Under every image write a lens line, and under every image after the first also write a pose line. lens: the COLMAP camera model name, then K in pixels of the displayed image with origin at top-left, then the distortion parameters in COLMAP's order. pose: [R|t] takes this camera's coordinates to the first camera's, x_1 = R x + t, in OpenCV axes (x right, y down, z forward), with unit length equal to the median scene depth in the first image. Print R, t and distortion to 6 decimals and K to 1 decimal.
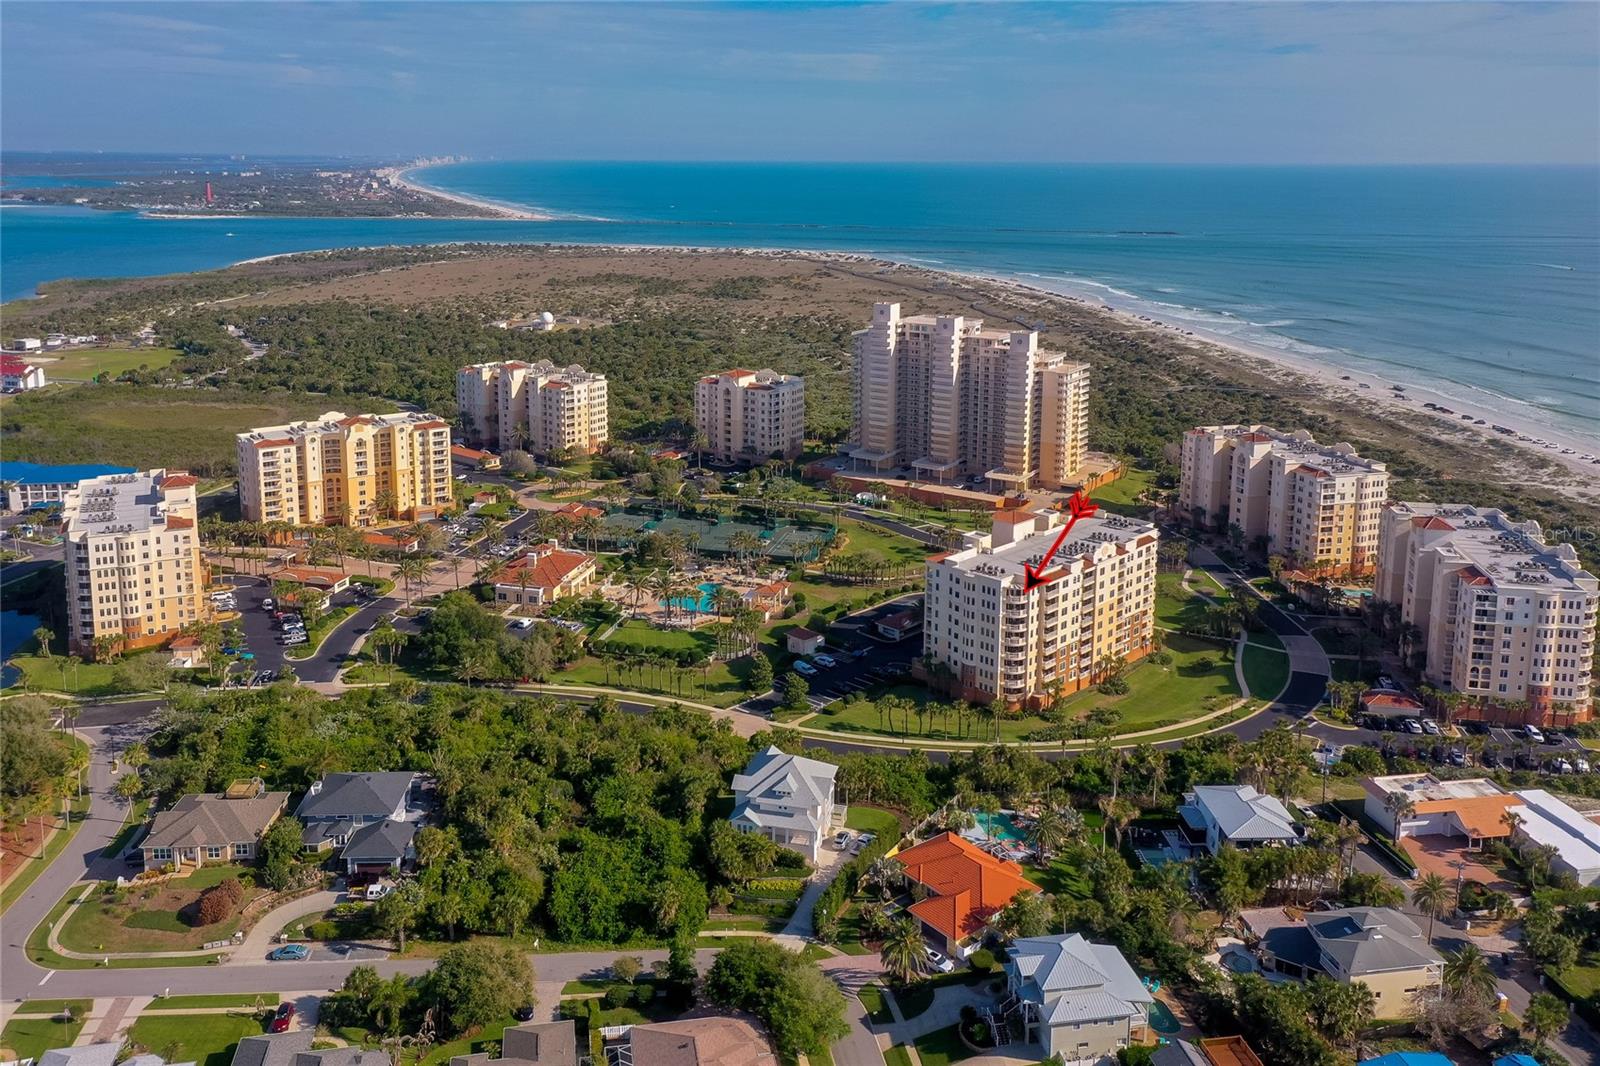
lens RADIAL K [[1273.6, 0, 838.0], [0, 1273.6, 530.7], [0, 0, 1]] dist [0.004926, 0.044833]
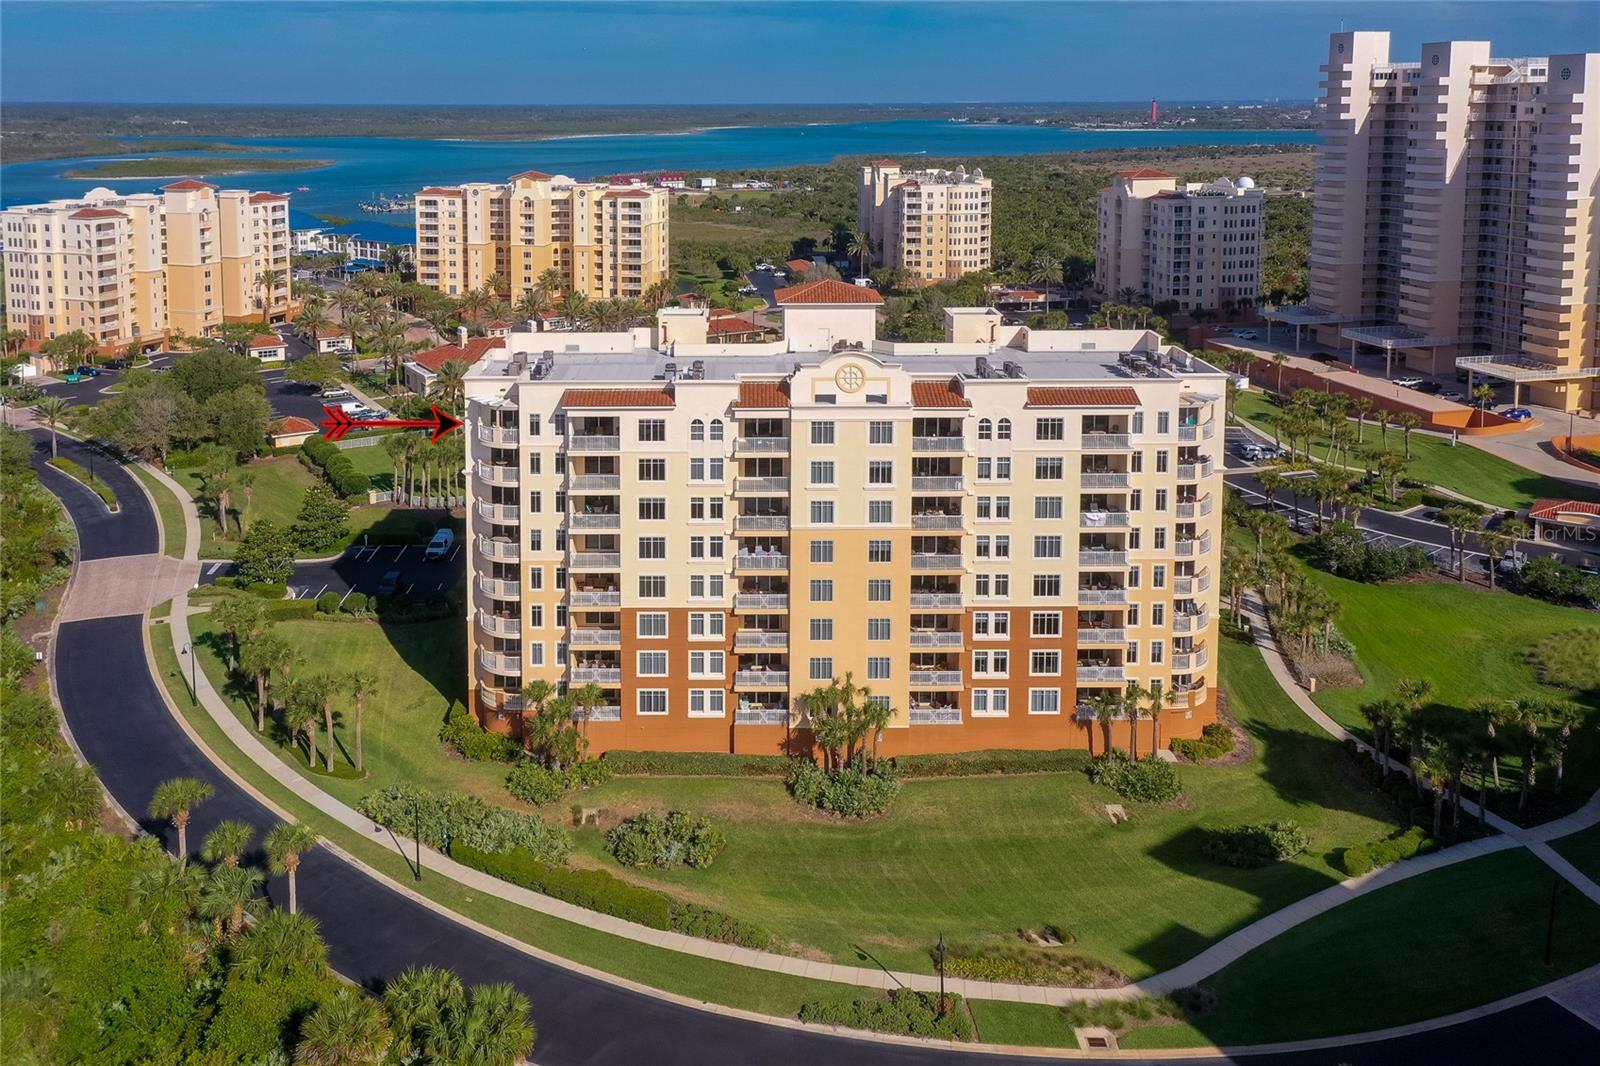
lens RADIAL K [[1331.4, 0, 775.7], [0, 1331.4, 354.7], [0, 0, 1]] dist [0.000740, 0.030471]
pose [[0.679991, 0.112243, -0.724579, 0.346220], [-0.192625, 0.980849, -0.028831, 0.018329], [0.707466, 0.159176, 0.688589, 0.558726]]
